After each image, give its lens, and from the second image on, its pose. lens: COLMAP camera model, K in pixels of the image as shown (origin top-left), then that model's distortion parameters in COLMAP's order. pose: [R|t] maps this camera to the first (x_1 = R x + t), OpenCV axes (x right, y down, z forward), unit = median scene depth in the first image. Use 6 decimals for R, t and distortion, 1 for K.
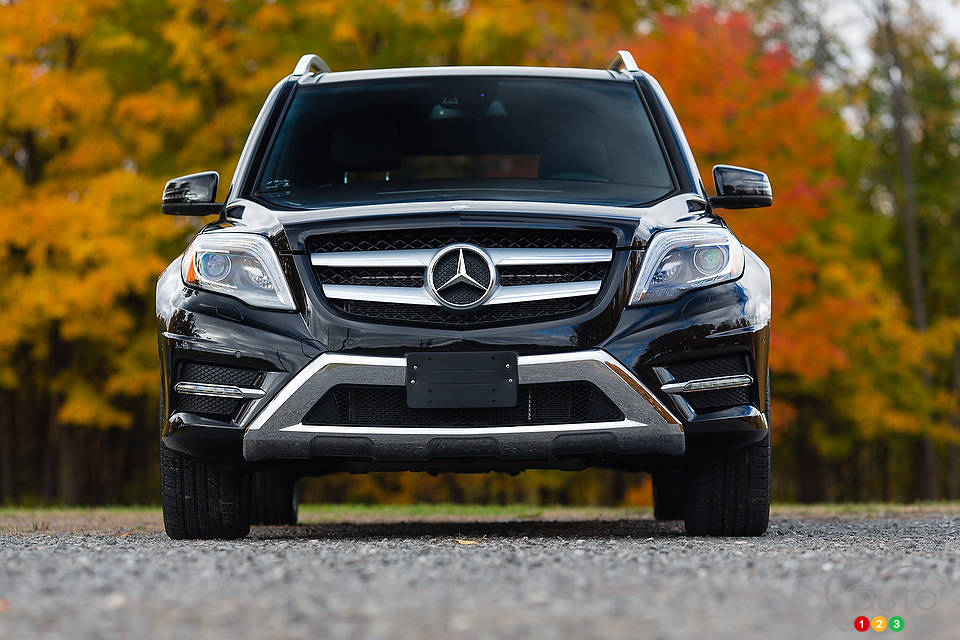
lens RADIAL K [[3627.8, 0, 481.1], [0, 3627.8, 373.3], [0, 0, 1]] dist [0.366290, 0.030816]
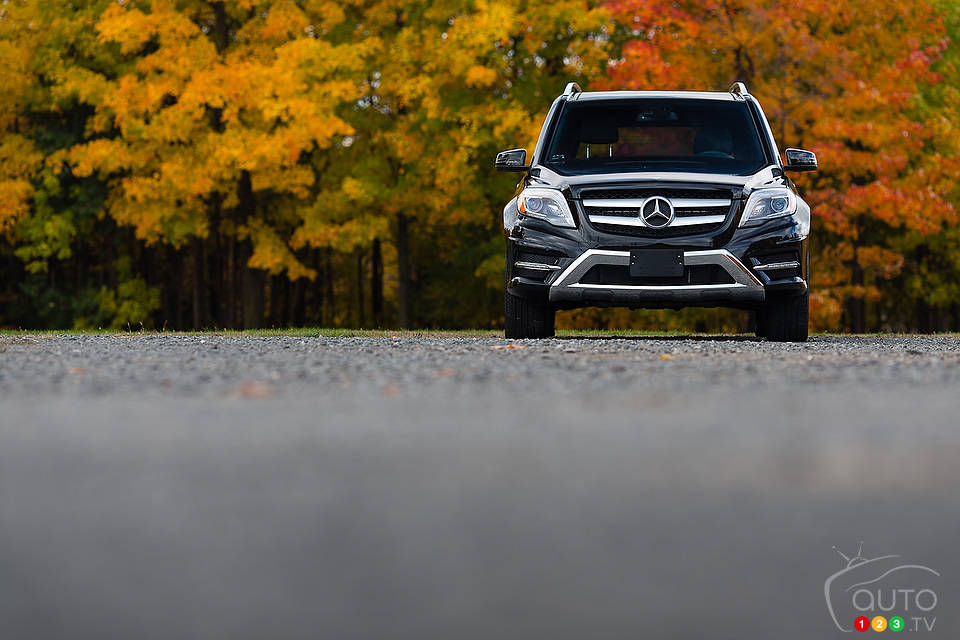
lens RADIAL K [[3699.7, 0, 547.8], [0, 3699.7, 321.3], [0, 0, 1]] dist [1.106447, 1.140621]
pose [[0.999773, 0.012532, -0.017235, -0.029657], [-0.012030, 0.999509, 0.028921, -0.024536], [0.017589, -0.028707, 0.999433, -1.079631]]
